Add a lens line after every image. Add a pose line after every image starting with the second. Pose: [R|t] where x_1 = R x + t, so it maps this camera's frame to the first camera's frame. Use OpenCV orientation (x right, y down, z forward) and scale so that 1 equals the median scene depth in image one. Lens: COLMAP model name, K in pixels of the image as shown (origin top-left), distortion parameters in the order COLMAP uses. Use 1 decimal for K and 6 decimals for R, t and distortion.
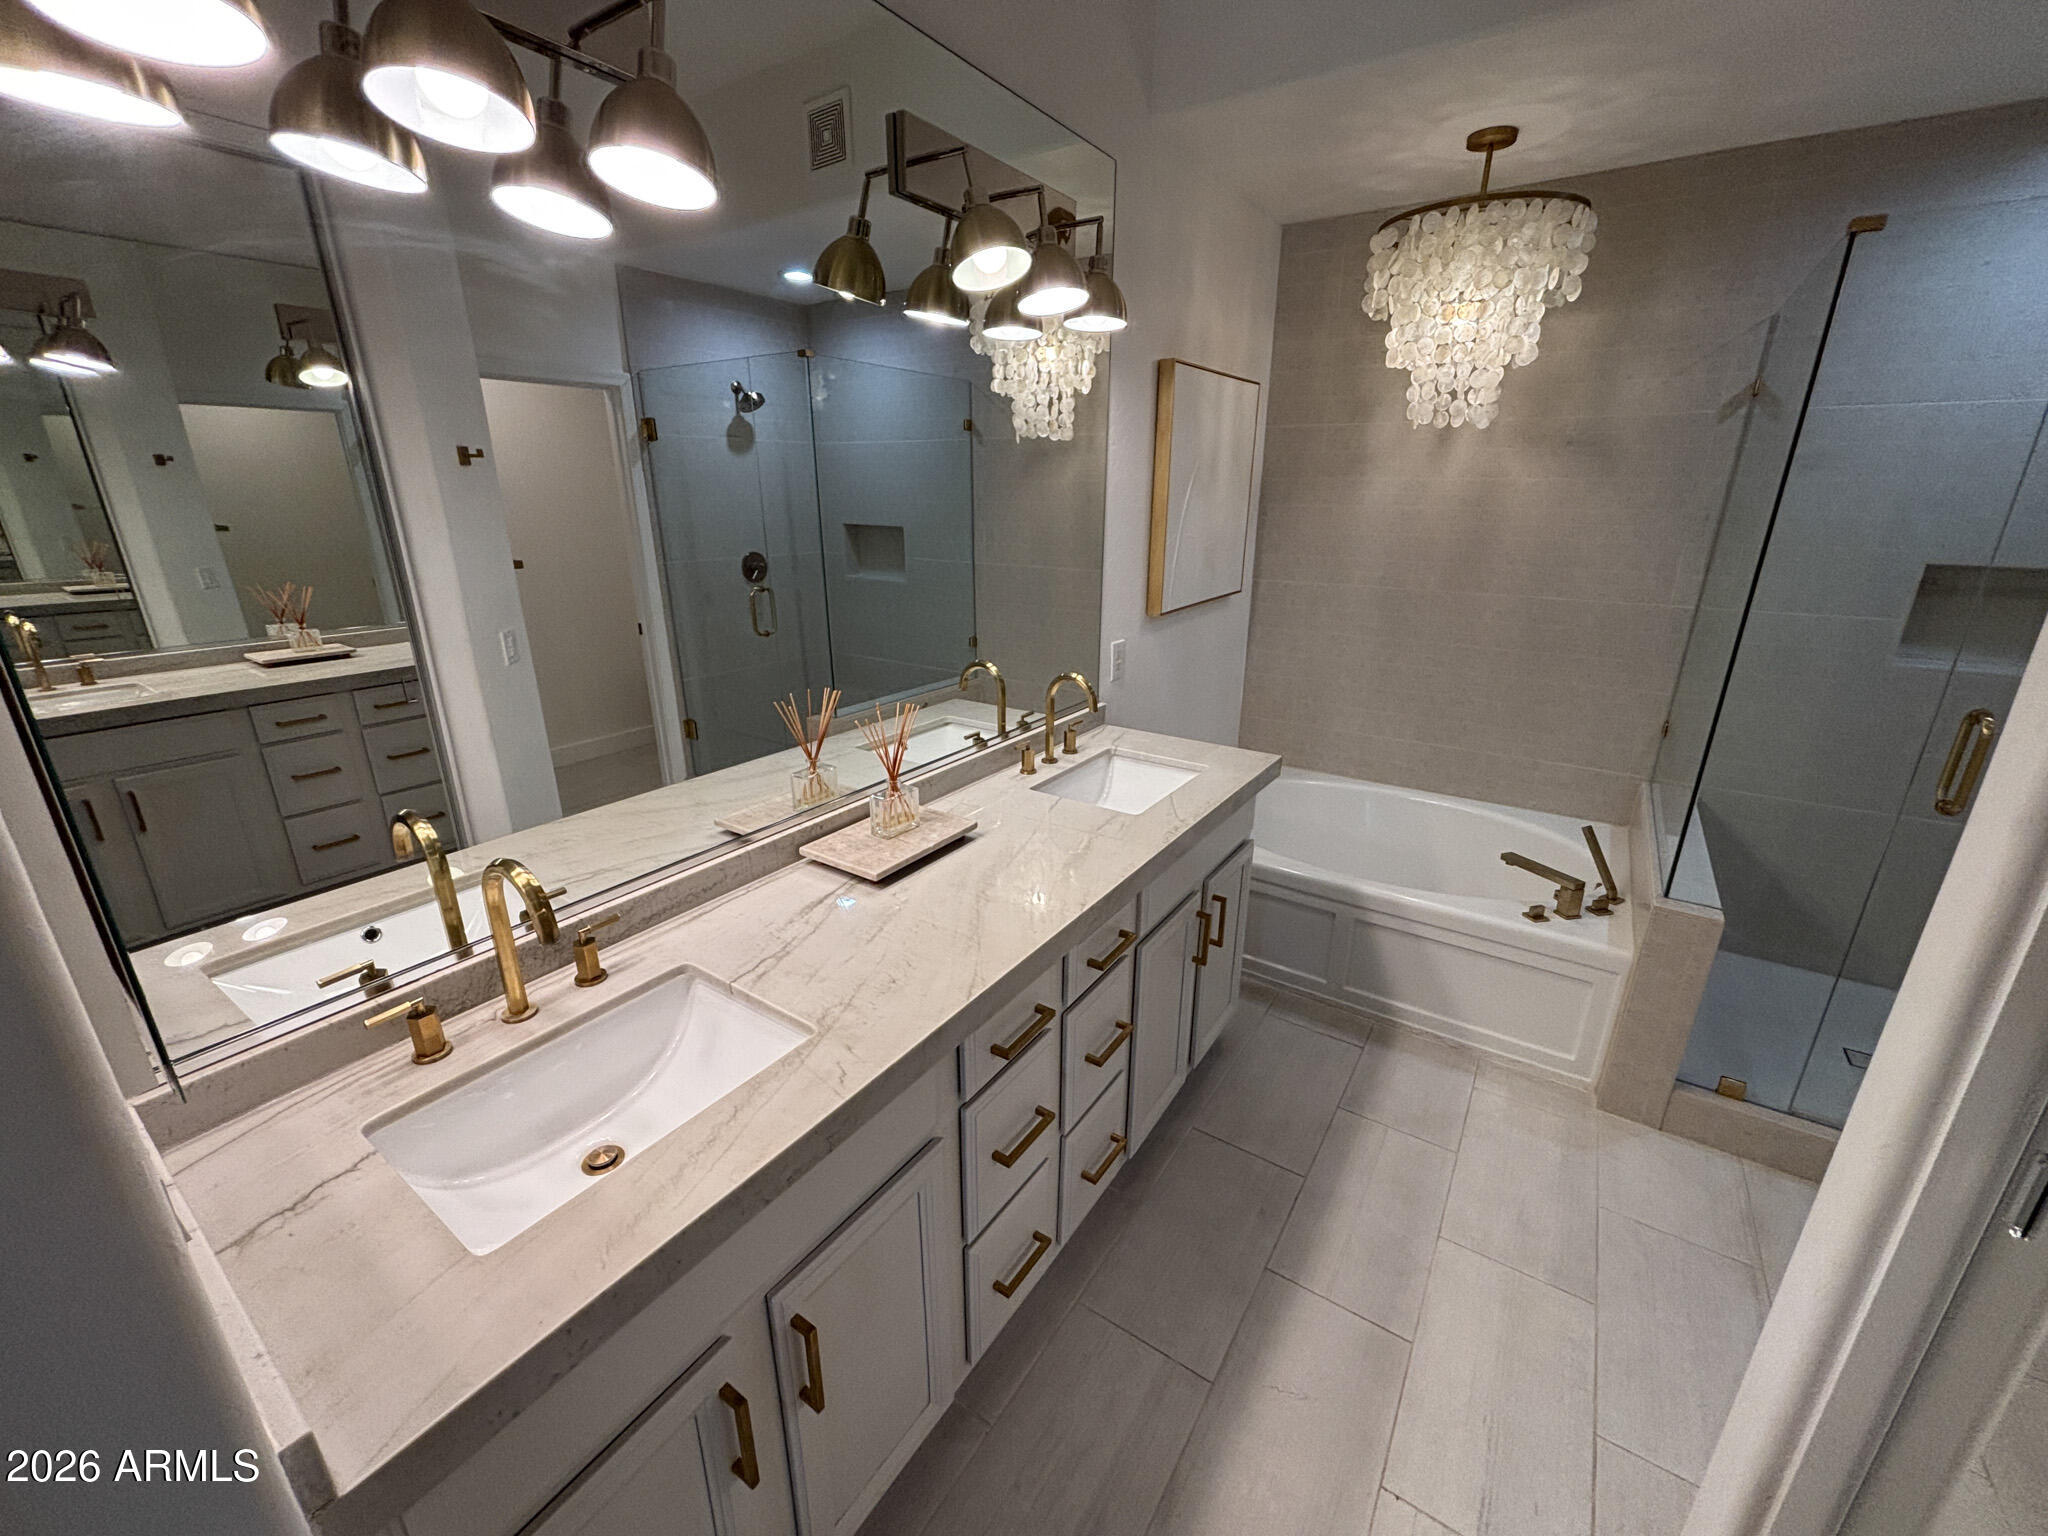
lens RADIAL K [[831.6, 0, 1017.7], [0, 831.6, 772.5], [0, 0, 1]] dist [0.003327, 0.000090]
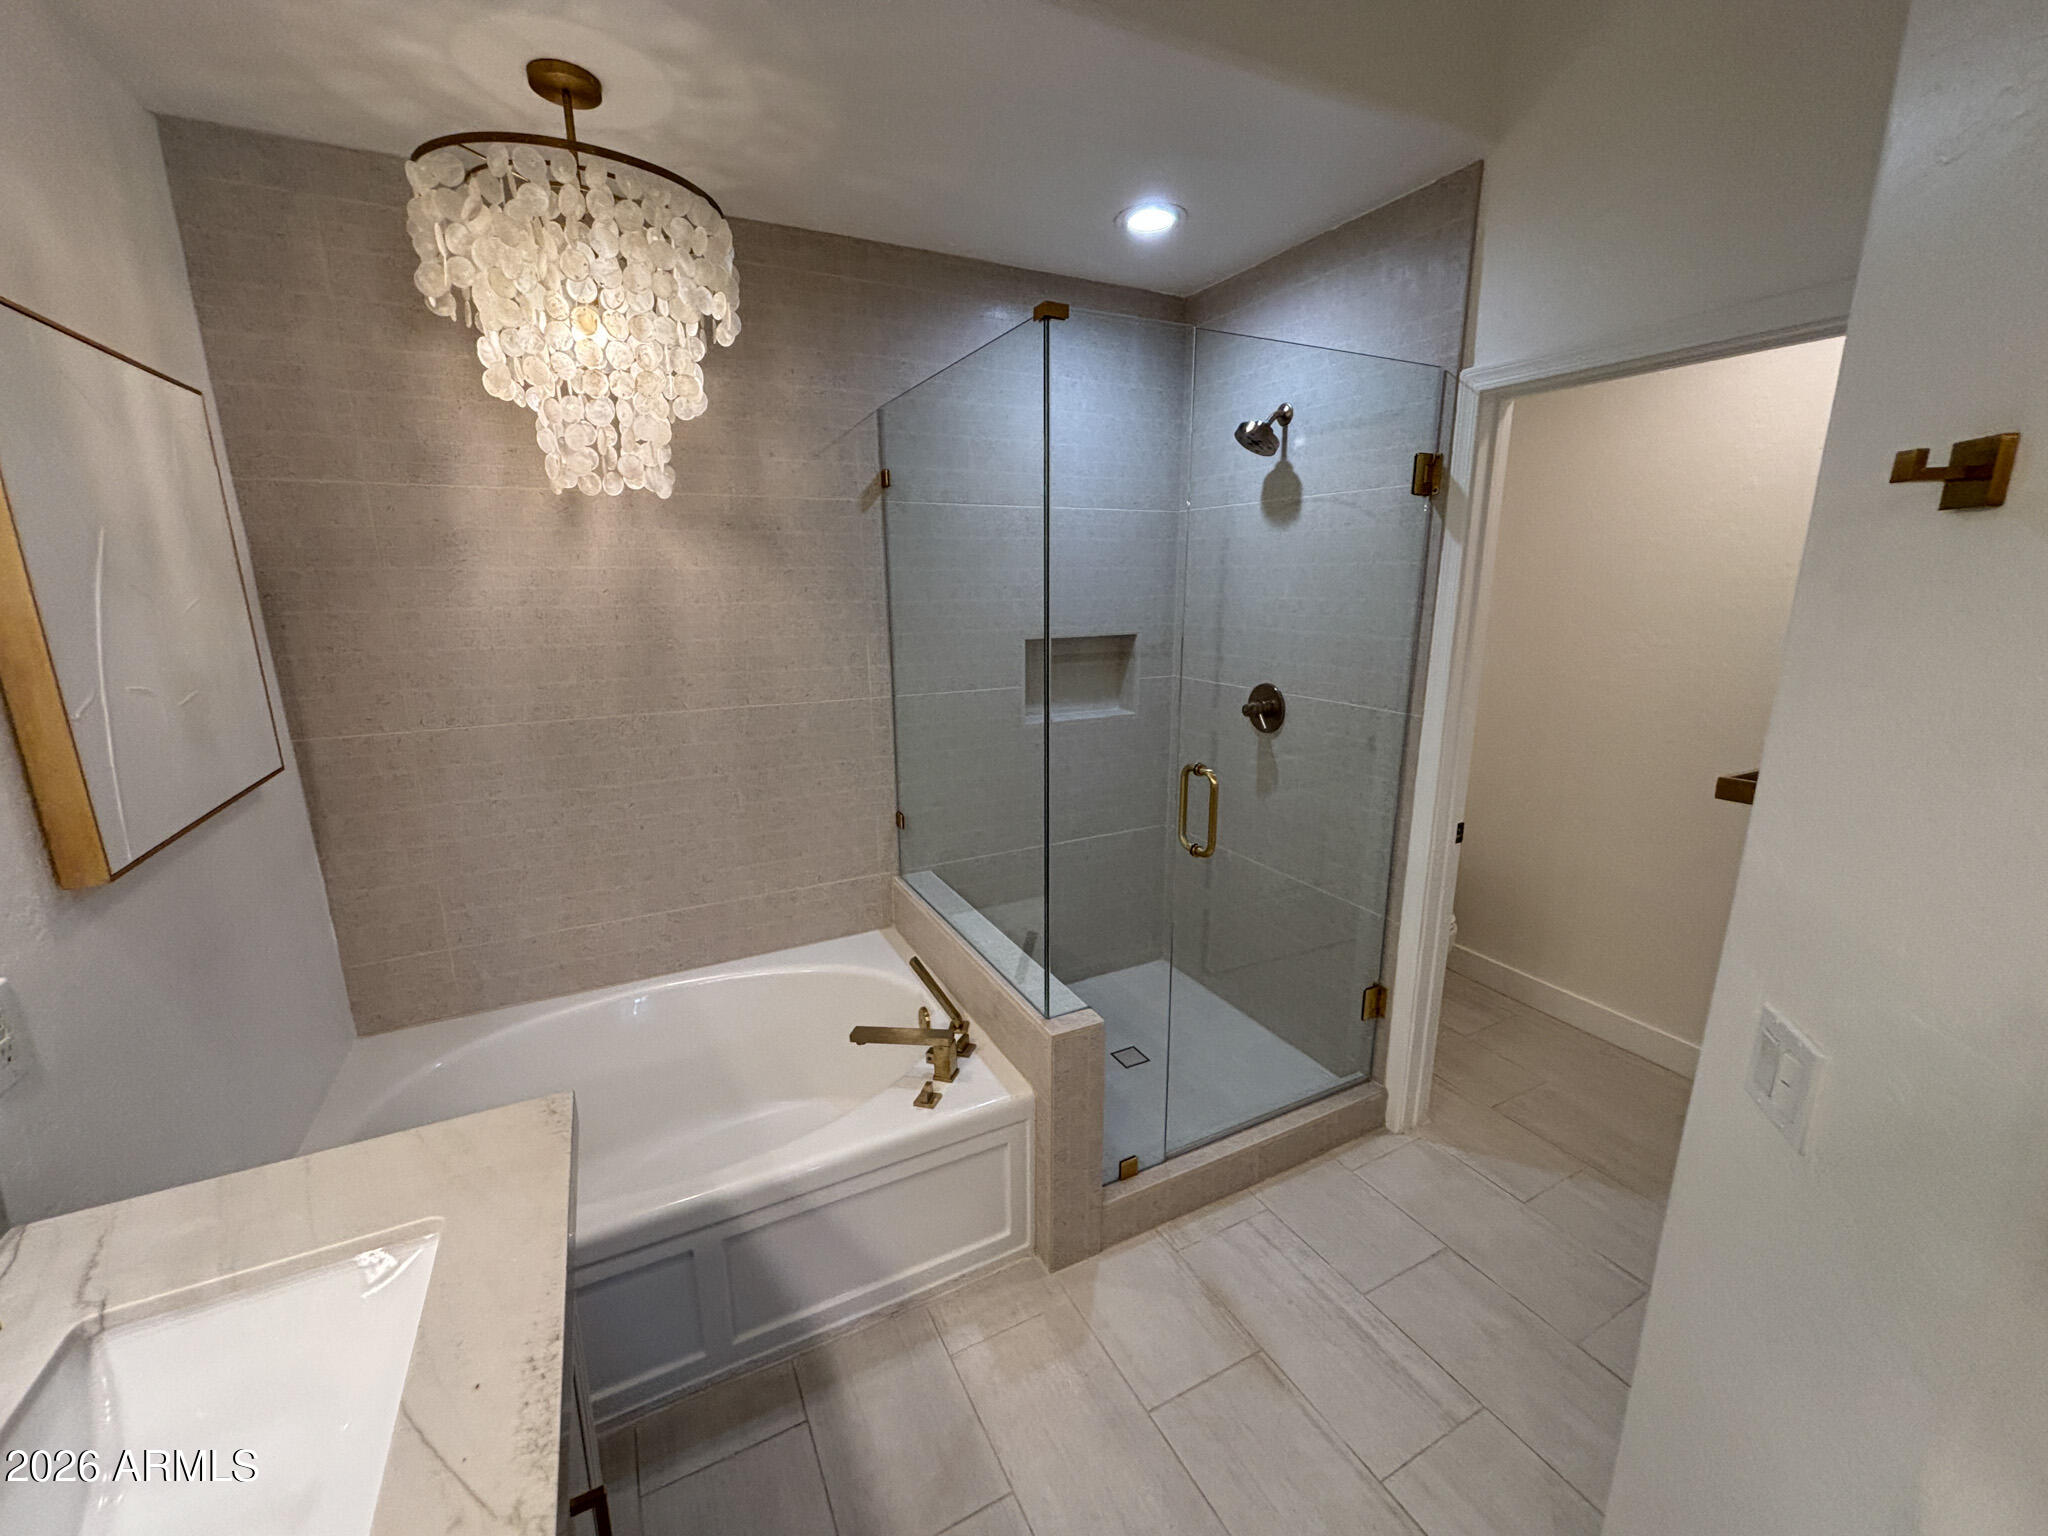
lens RADIAL K [[831.6, 0, 1025.3], [0, 831.6, 765.3], [0, 0, 1]] dist [0.003327, 0.000090]
pose [[0.475859, -0.204747, 0.855358, 0.047680], [0.293587, 0.953722, 0.064962, -0.150518], [-0.829075, 0.220209, 0.513948, 0.426483]]
